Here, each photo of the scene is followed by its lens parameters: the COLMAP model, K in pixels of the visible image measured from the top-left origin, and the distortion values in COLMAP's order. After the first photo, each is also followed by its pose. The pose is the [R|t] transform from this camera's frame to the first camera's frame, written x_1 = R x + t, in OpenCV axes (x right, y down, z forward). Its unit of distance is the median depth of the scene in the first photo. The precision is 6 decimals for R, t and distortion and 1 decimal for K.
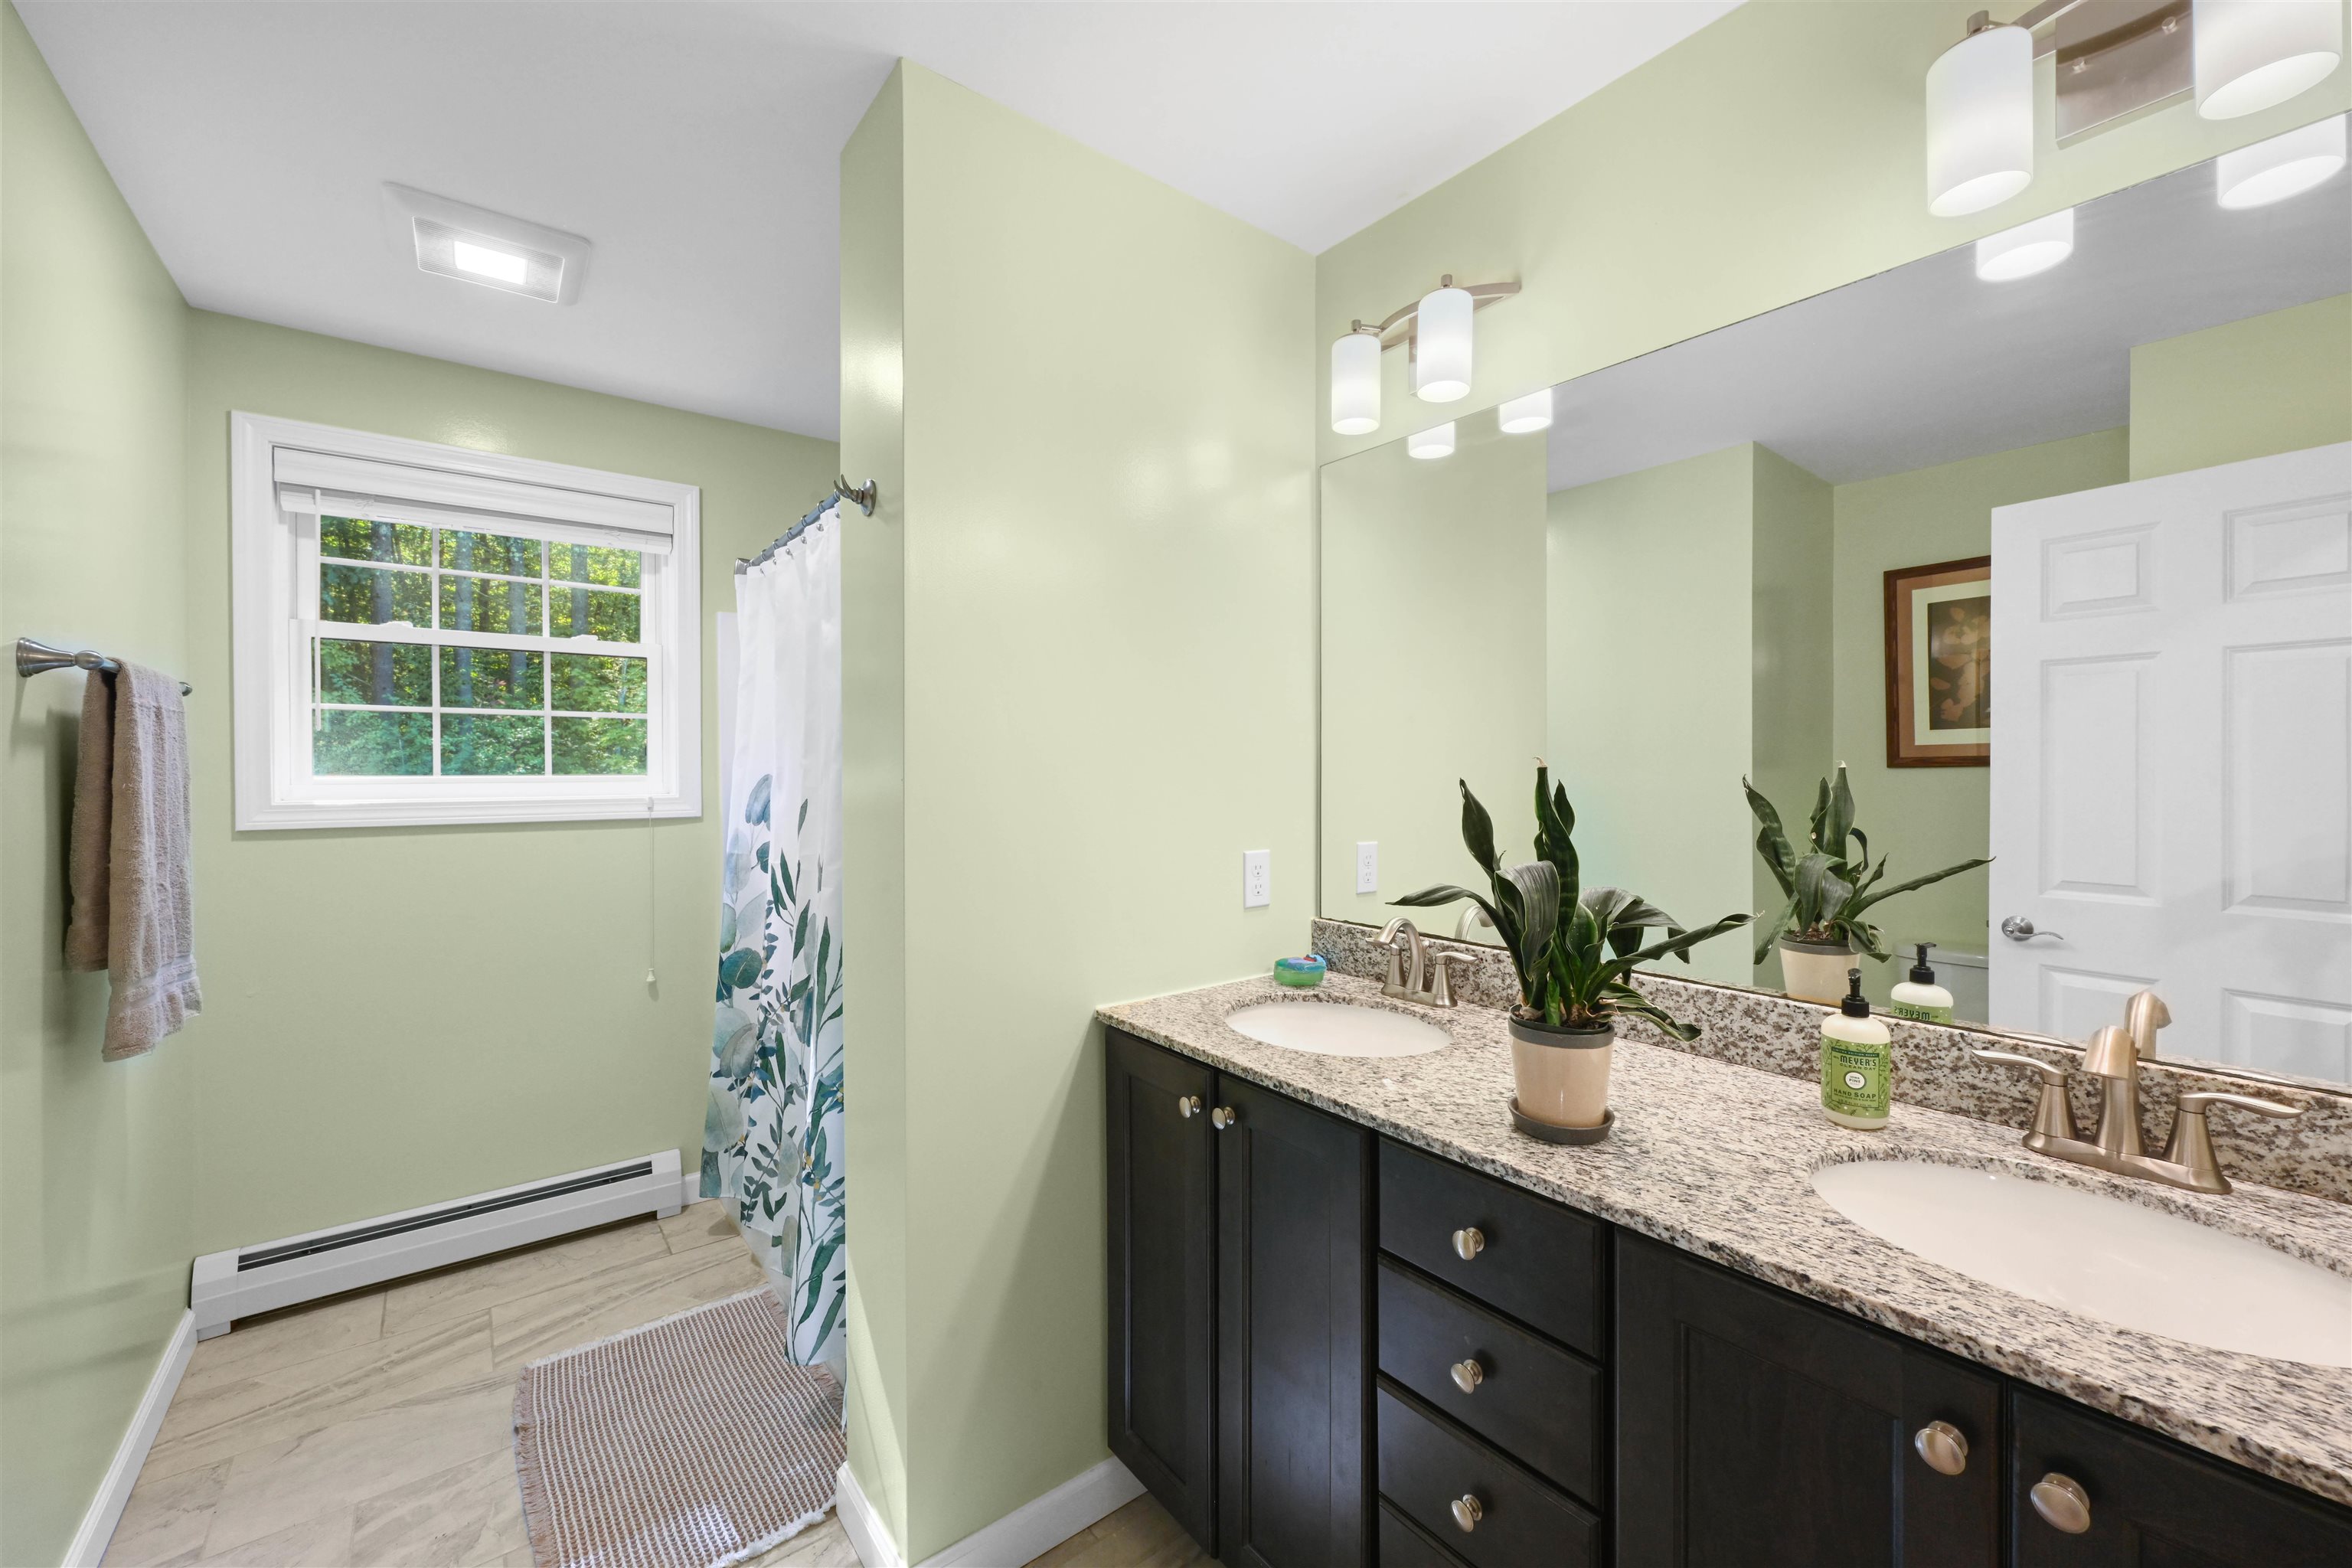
lens RADIAL K [[912.0, 0, 1179.6], [0, 912.0, 790.3], [0, 0, 1]] dist [-0.000385, 0.000296]
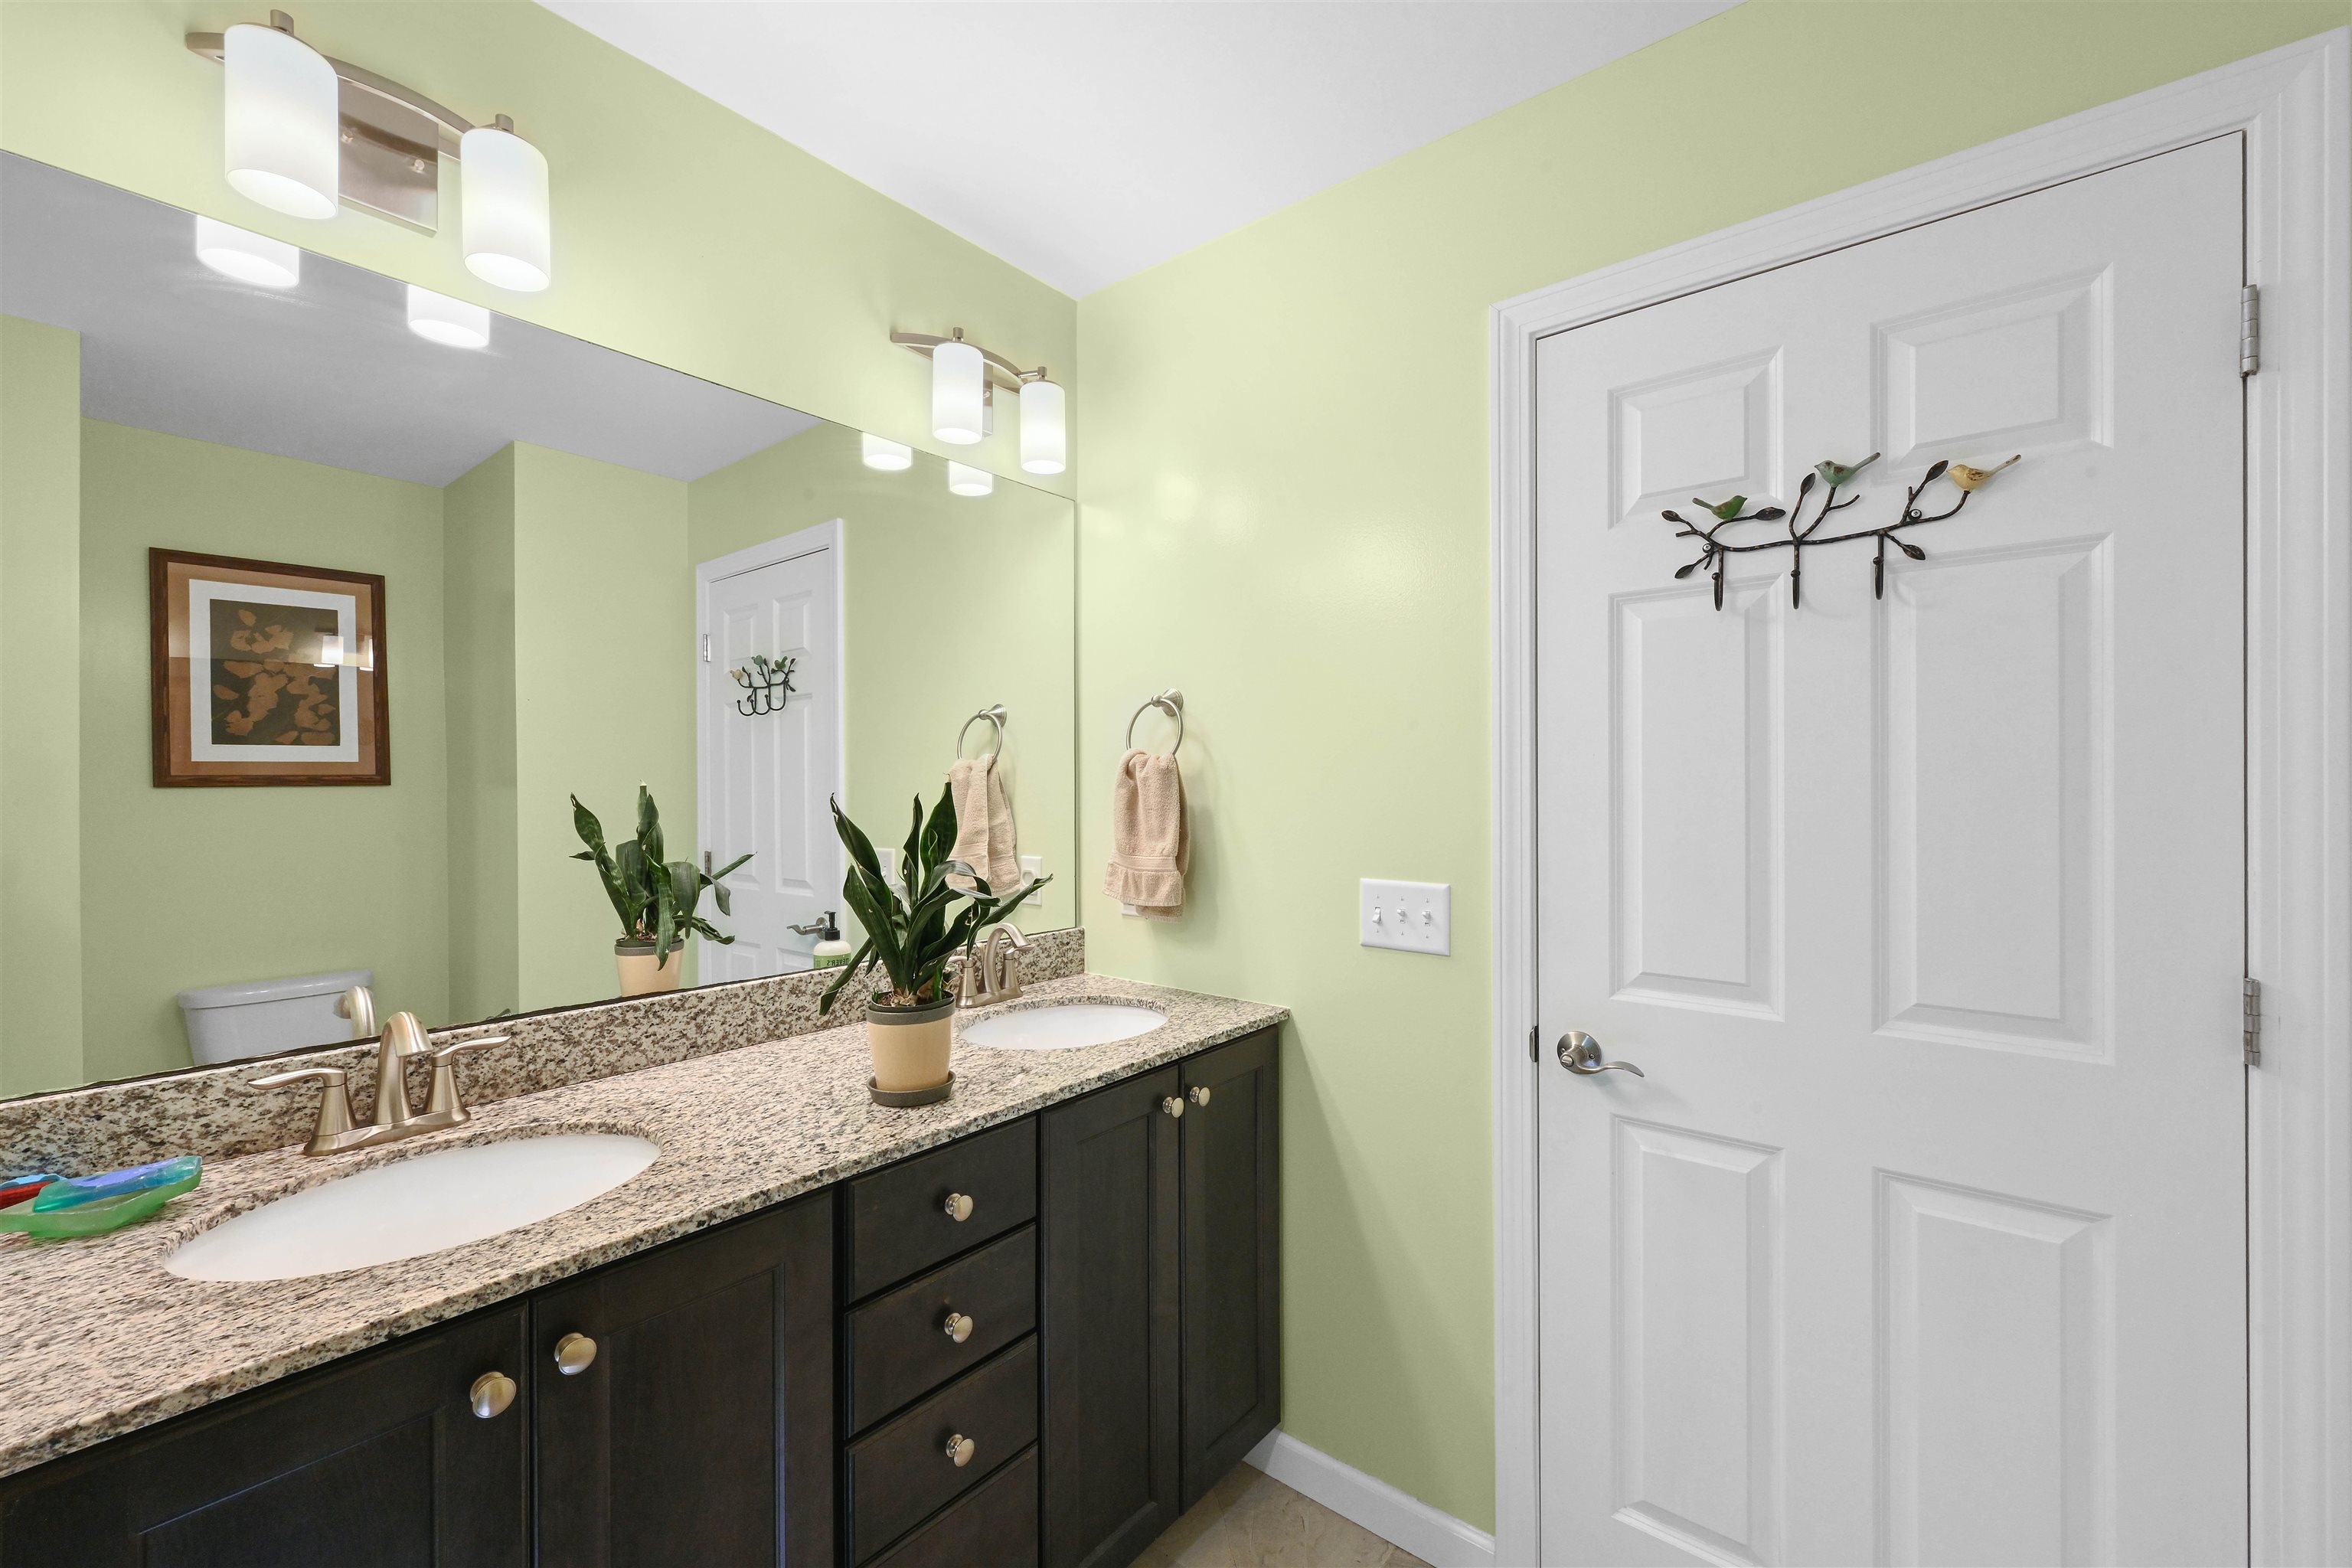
lens RADIAL K [[943.3, 0, 1181.3], [0, 943.3, 802.4], [0, 0, 1]] dist [-0.000536, 0.000176]
pose [[-0.207752, -0.016932, 0.978035, -0.688854], [0.027050, 0.999368, 0.023048, -0.016683], [-0.977807, 0.031244, -0.207163, 0.758125]]
